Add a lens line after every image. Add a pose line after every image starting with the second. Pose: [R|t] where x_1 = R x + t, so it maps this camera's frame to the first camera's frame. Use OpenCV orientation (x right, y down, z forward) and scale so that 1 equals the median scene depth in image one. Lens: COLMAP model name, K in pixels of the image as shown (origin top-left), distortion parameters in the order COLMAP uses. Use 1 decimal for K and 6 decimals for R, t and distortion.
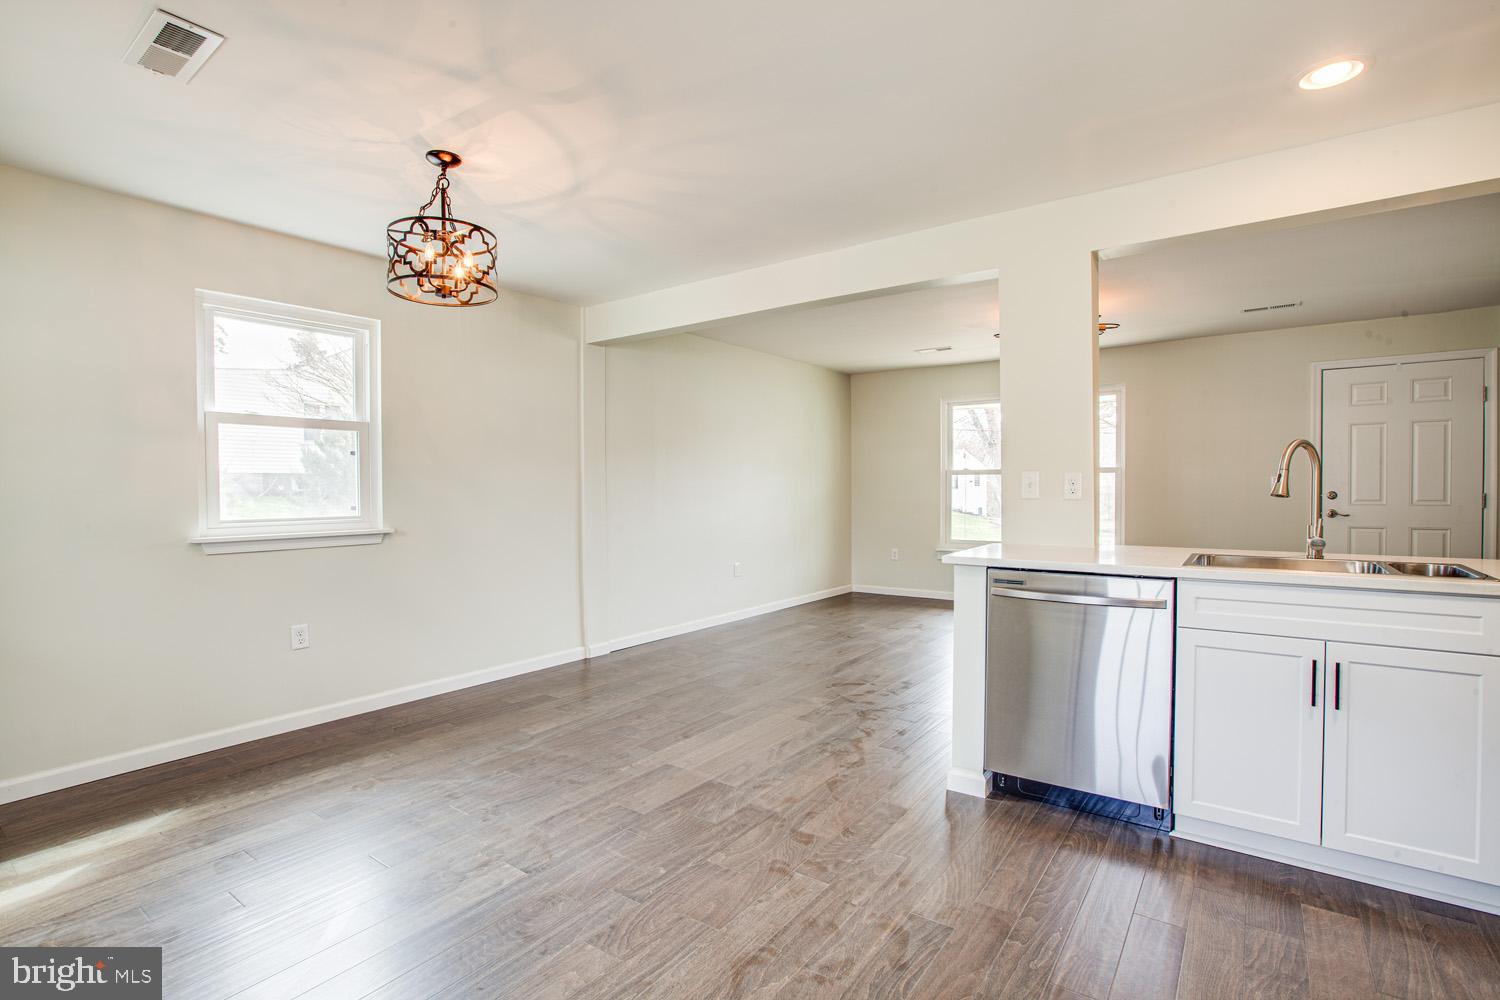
lens RADIAL K [[725.1, 0, 740.0], [0, 725.1, 499.1], [0, 0, 1]] dist [-0.047605, 0.017738]
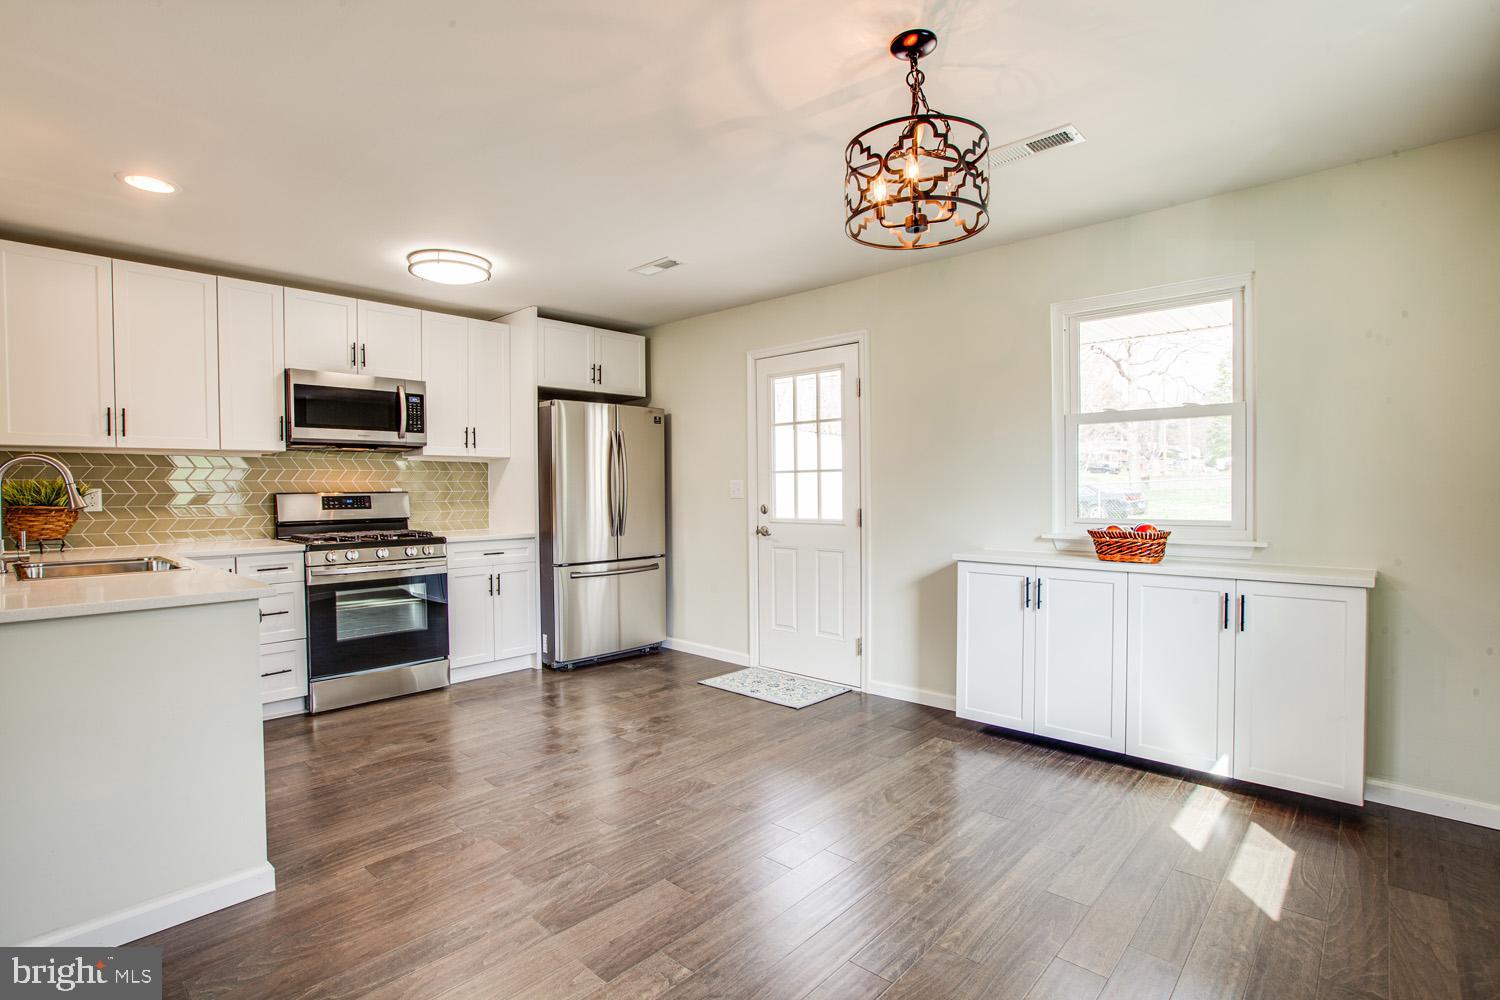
lens RADIAL K [[713.7, 0, 737.6], [0, 713.7, 502.5], [0, 0, 1]] dist [-0.061114, 0.020362]
pose [[-0.993249, 0.010058, 0.115563, -0.256294], [0.014015, 0.999341, 0.033477, -0.026133], [-0.115150, 0.034870, -0.992736, 1.441082]]
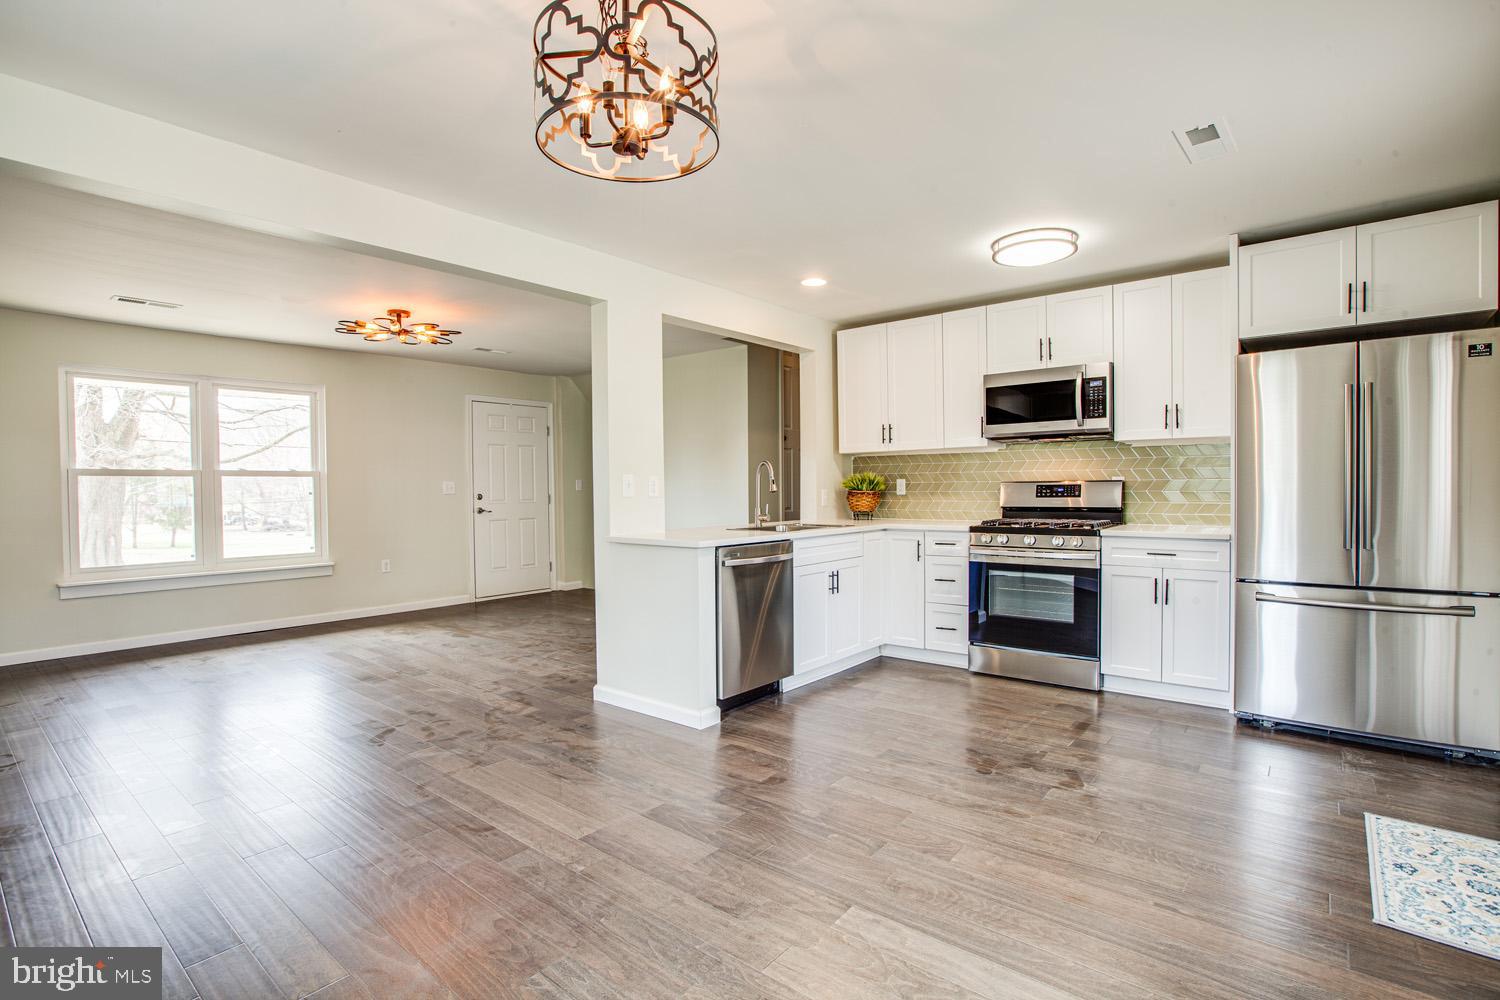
lens RADIAL K [[714.5, 0, 757.0], [0, 714.5, 501.2], [0, 0, 1]] dist [-0.049505, 0.017899]
pose [[0.043582, -0.016107, 0.998920, -0.809352], [0.024800, 0.999579, 0.015036, -0.007072], [-0.998742, 0.024118, 0.043963, 0.723732]]
